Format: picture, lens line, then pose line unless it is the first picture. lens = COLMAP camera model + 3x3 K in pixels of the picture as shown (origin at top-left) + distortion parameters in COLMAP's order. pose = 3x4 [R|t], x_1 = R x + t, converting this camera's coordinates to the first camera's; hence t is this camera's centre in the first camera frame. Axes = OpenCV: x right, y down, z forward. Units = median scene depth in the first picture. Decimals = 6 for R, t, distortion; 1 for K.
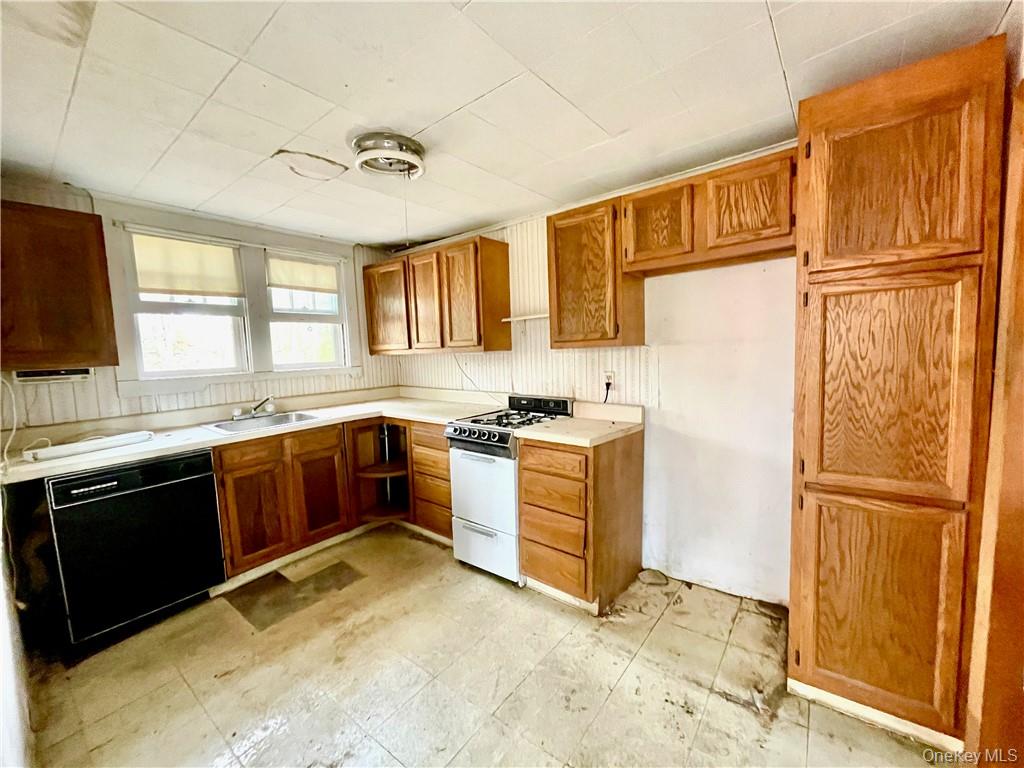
lens RADIAL K [[411.6, 0, 510.9], [0, 411.6, 385.9], [0, 0, 1]] dist [0.002995, 0.000504]
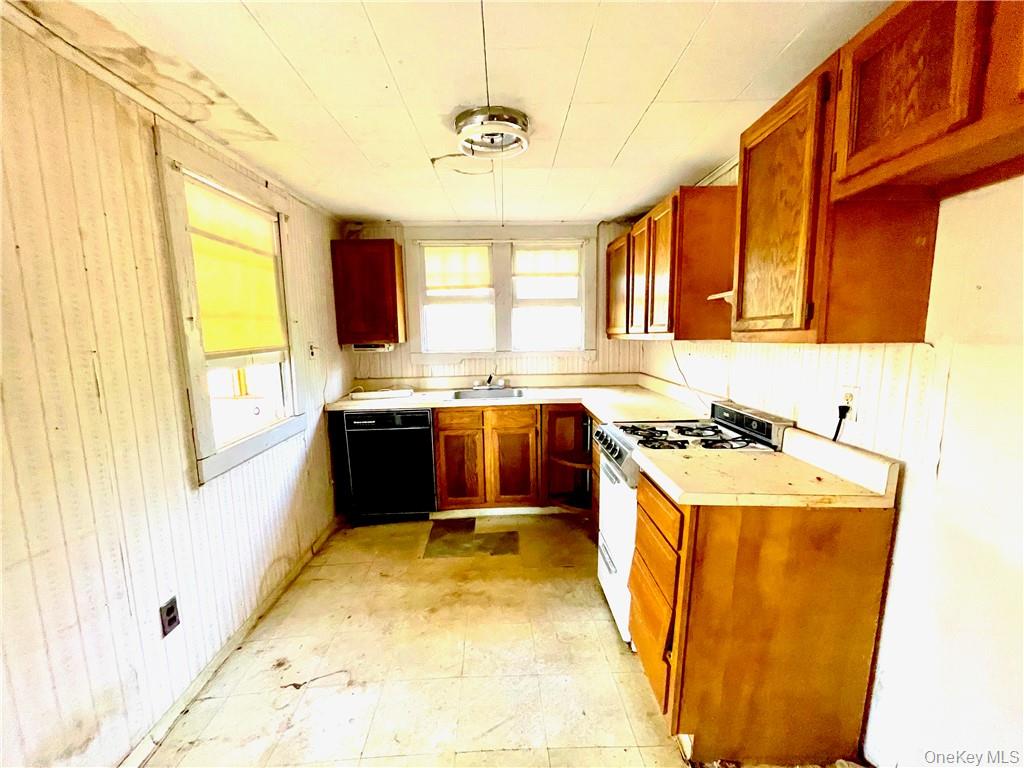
lens RADIAL K [[412.2, 0, 511.1], [0, 412.2, 387.7], [0, 0, 1]] dist [-0.007410, 0.000353]
pose [[0.652704, 0.121147, -0.747864, 0.368347], [-0.076426, 0.992625, 0.094095, -0.052564], [0.753748, -0.004260, 0.657149, 0.307530]]
